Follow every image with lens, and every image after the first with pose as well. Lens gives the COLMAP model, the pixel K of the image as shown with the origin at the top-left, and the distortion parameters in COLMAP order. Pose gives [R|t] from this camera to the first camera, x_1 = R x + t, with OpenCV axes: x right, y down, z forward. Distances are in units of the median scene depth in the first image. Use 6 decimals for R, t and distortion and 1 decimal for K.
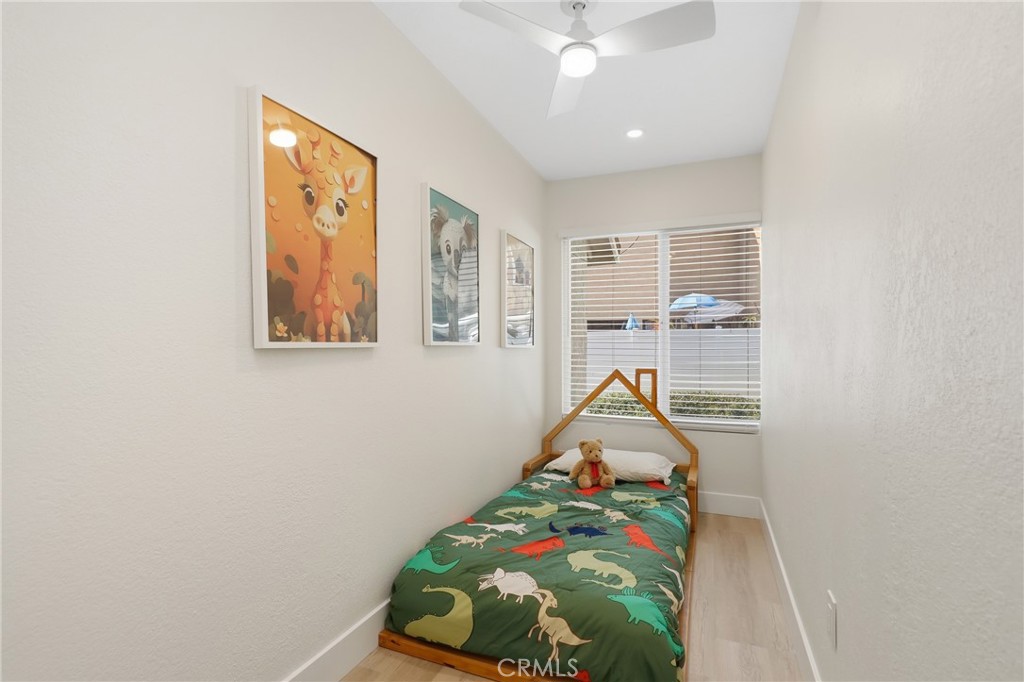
lens RADIAL K [[470.7, 0, 522.7], [0, 470.7, 343.2], [0, 0, 1]] dist [0.003641, 0.000554]
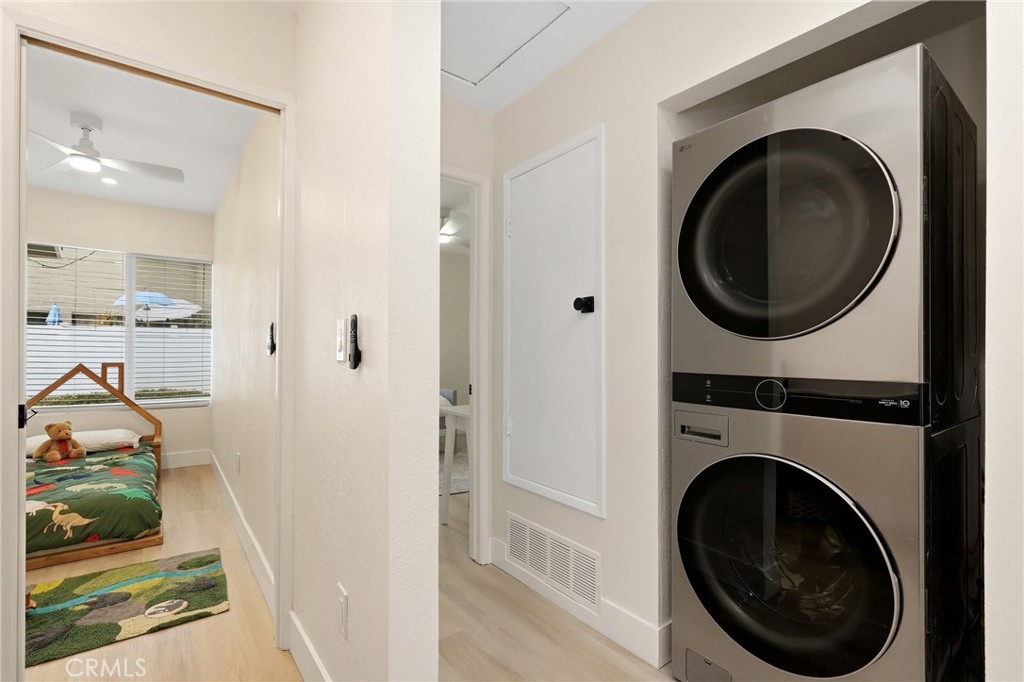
lens RADIAL K [[470.7, 0, 522.7], [0, 470.7, 343.2], [0, 0, 1]] dist [0.003641, 0.000554]
pose [[0.507618, 0.006185, 0.861560, -0.295672], [-0.008310, 0.999963, -0.002282, -0.004157], [-0.861542, -0.006001, 0.507651, -0.633088]]
